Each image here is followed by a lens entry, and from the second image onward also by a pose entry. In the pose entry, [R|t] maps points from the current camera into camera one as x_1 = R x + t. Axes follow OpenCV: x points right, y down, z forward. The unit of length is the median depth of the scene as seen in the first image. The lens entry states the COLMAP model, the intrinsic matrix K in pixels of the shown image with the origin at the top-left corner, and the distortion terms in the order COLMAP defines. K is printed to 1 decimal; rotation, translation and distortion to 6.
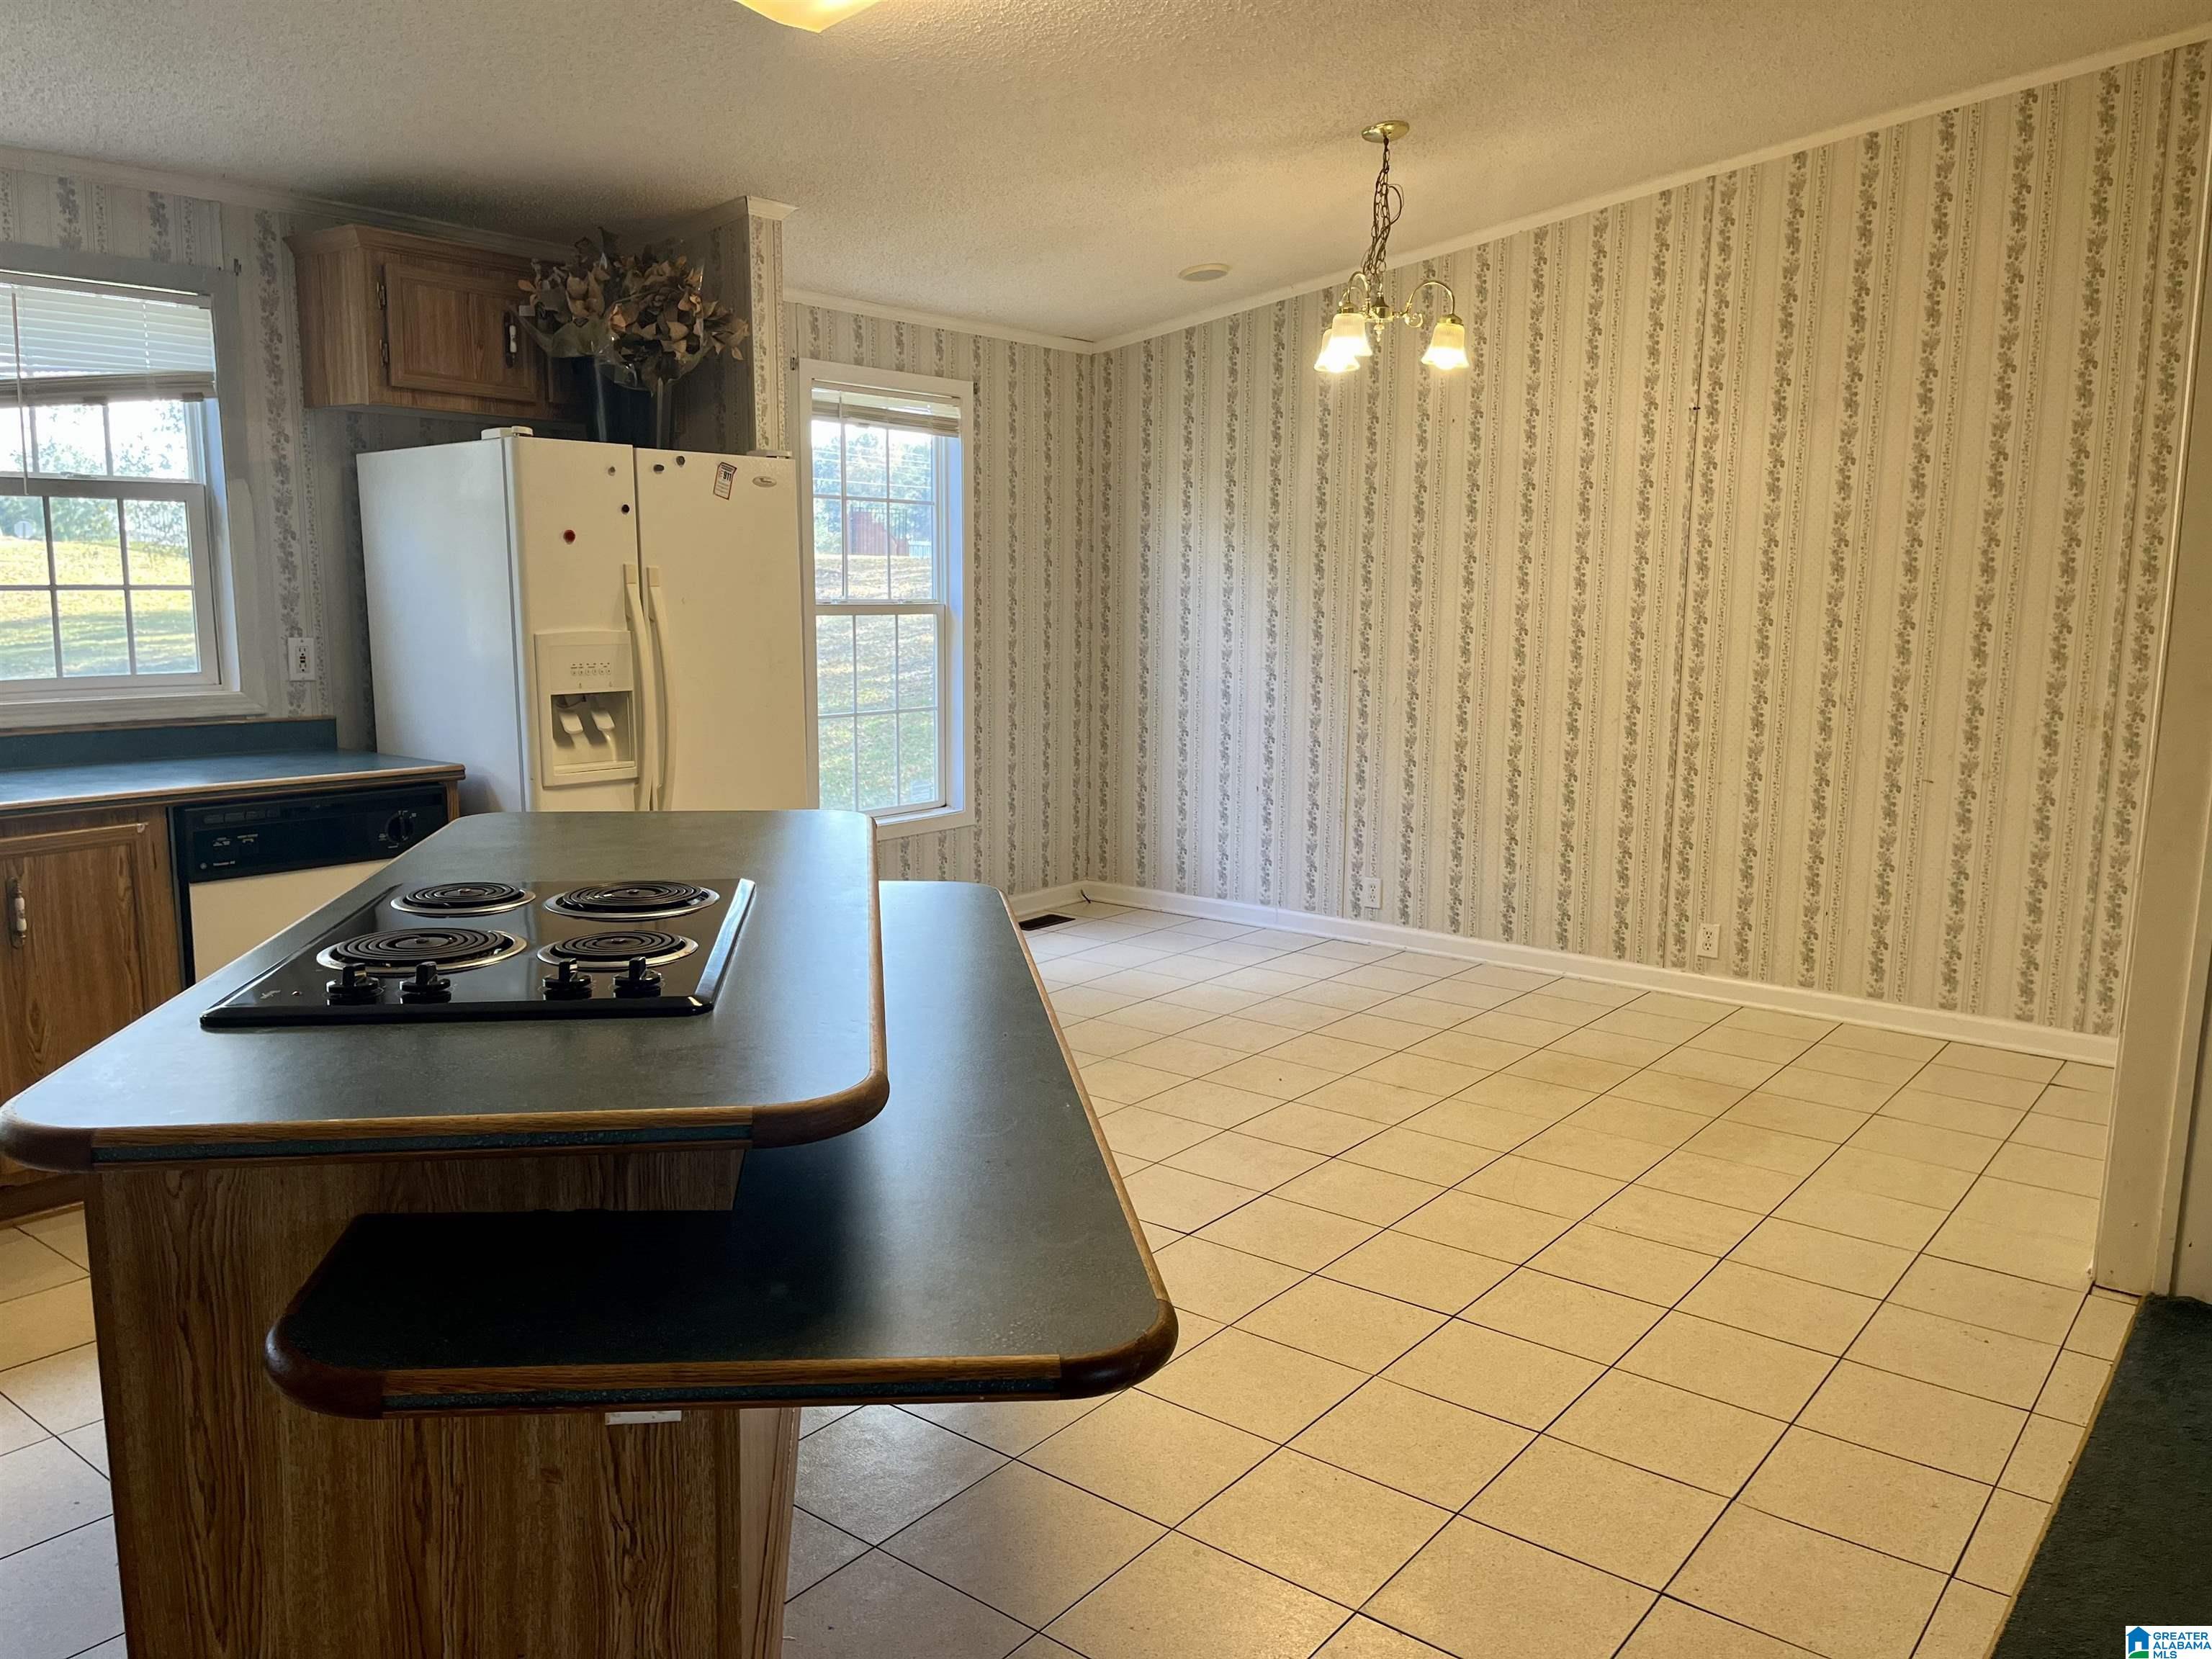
lens RADIAL K [[1666.1, 0, 1106.0], [0, 1666.1, 820.4], [0, 0, 1]] dist [0.040680, -0.047728]
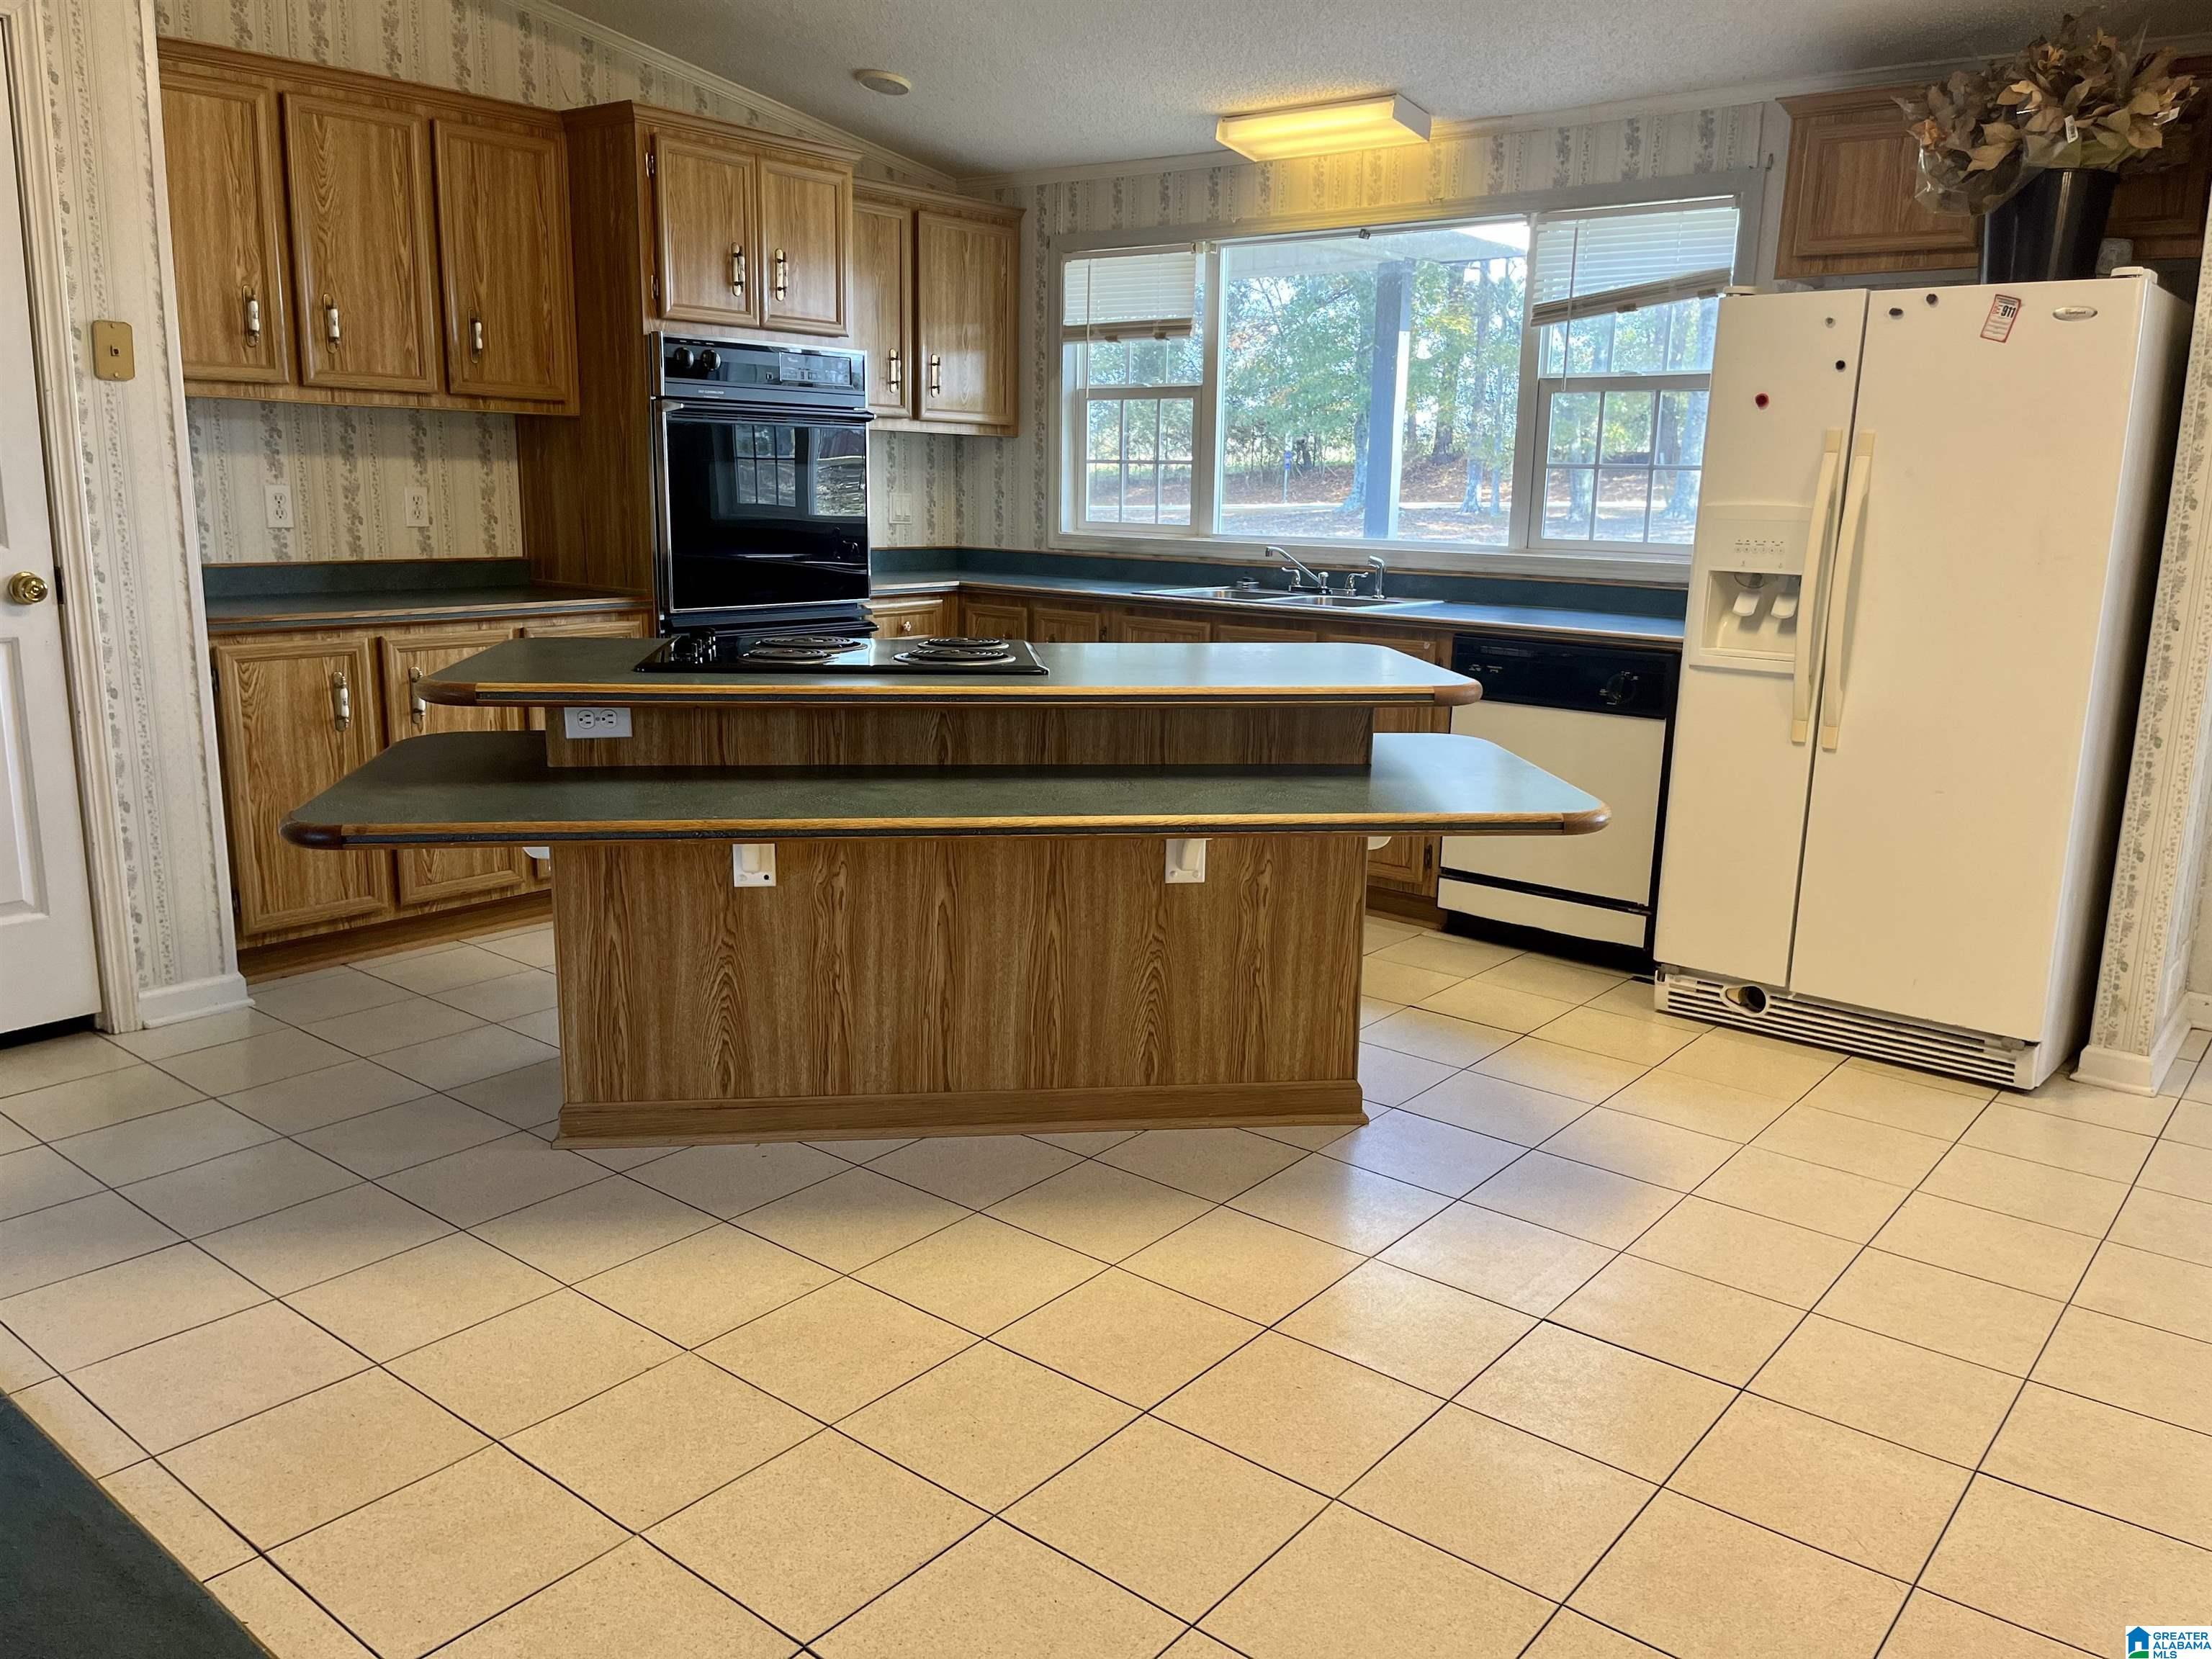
lens RADIAL K [[1666.1, 0, 1104.2], [0, 1666.1, 842.3], [0, 0, 1]] dist [0.040680, -0.047728]
pose [[-0.015054, 0.203177, -0.979026, 0.630601], [-0.166528, 0.964953, 0.202817, -0.060015], [0.985922, 0.166088, 0.019308, 0.649722]]
